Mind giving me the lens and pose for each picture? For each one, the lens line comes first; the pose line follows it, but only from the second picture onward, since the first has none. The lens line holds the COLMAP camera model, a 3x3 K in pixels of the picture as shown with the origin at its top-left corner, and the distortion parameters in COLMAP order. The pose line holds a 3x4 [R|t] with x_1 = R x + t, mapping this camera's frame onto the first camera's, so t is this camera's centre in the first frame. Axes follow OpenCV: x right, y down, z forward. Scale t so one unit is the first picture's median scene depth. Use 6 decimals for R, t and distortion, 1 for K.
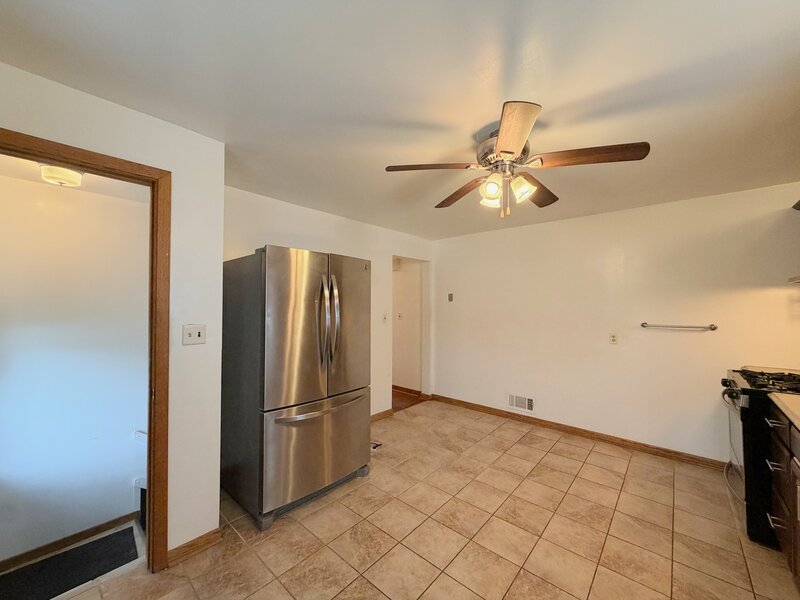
lens RADIAL K [[319.9, 0, 397.8], [0, 319.9, 300.6], [0, 0, 1]] dist [-0.000328, -0.000080]
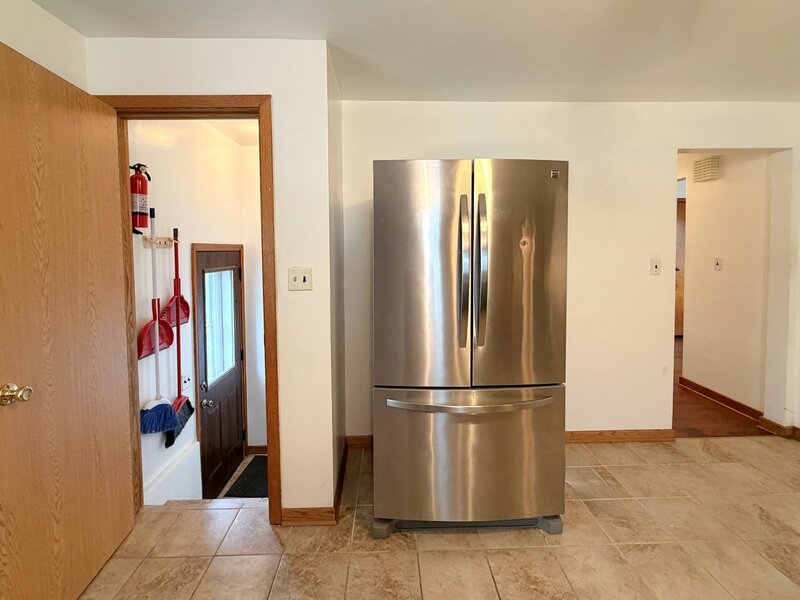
lens RADIAL K [[371.6, 0, 399.3], [0, 371.6, 263.8], [0, 0, 1]] dist [-0.000836, 0.000014]
pose [[0.681501, 0.018364, -0.731587, 0.199642], [0.021930, 0.998724, 0.045499, 0.017717], [0.731489, -0.047051, 0.680228, 0.363008]]
